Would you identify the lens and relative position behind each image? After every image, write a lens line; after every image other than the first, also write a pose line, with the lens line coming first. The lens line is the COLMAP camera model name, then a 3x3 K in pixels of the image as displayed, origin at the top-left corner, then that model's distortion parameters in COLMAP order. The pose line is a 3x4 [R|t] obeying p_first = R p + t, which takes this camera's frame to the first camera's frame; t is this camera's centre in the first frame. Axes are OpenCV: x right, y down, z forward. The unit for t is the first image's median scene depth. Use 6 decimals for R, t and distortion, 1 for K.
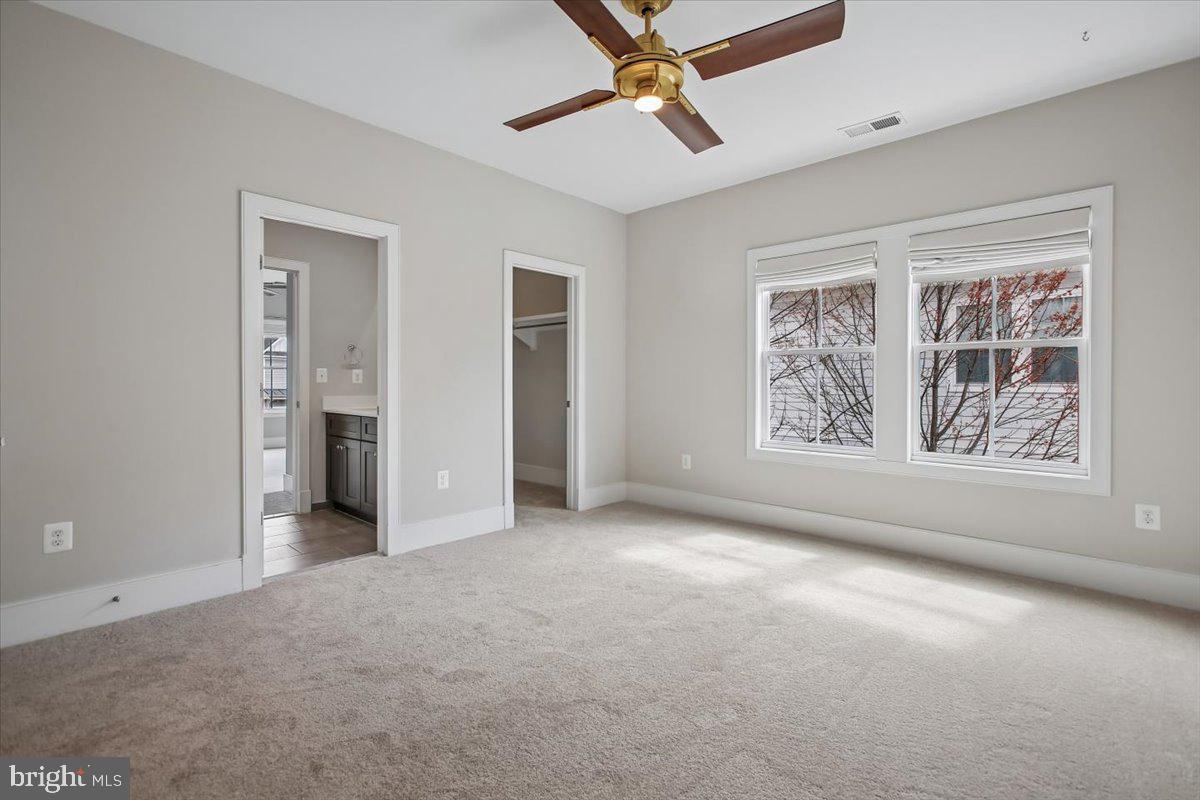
lens RADIAL K [[550.4, 0, 597.3], [0, 550.4, 385.5], [0, 0, 1]] dist [0.000062, -0.000090]
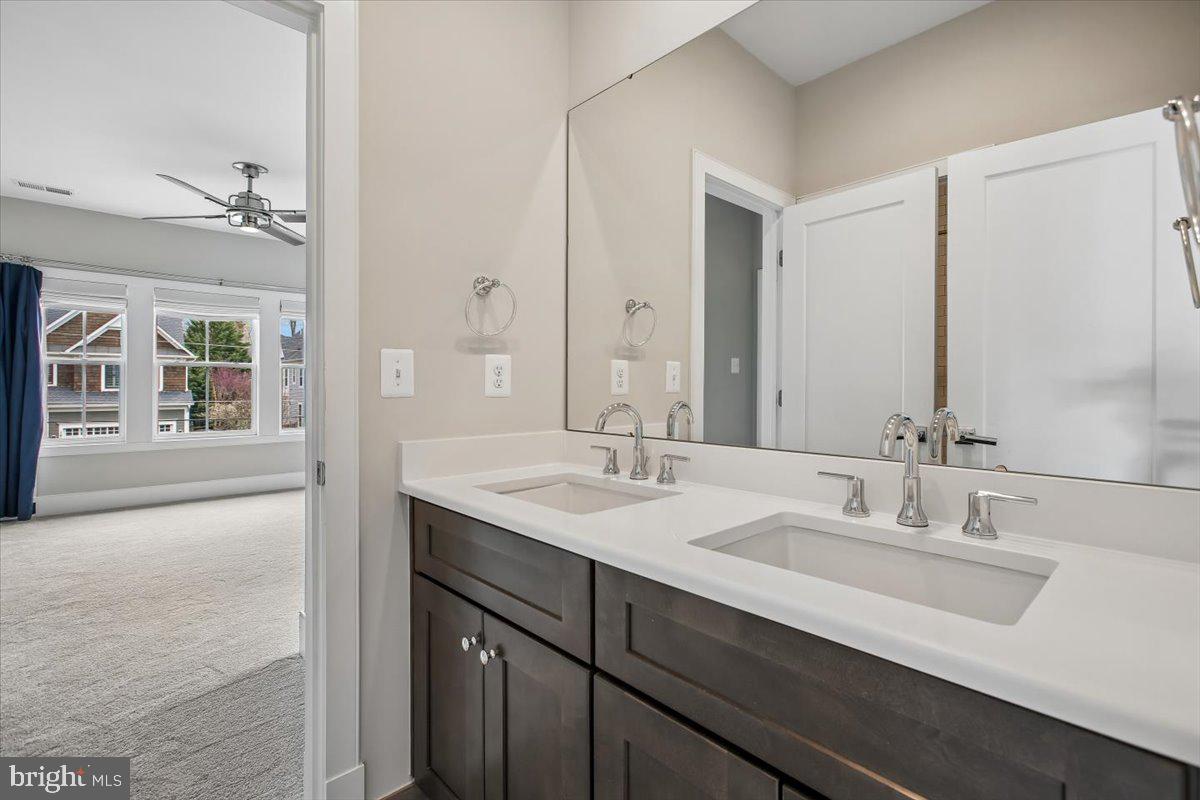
lens RADIAL K [[550.4, 0, 597.3], [0, 550.4, 385.5], [0, 0, 1]] dist [0.000062, -0.000090]
pose [[0.999255, -0.006514, -0.038034, -0.368038], [0.006325, 0.999967, -0.005098, -0.008596], [0.038066, 0.004854, 0.999263, 0.681722]]
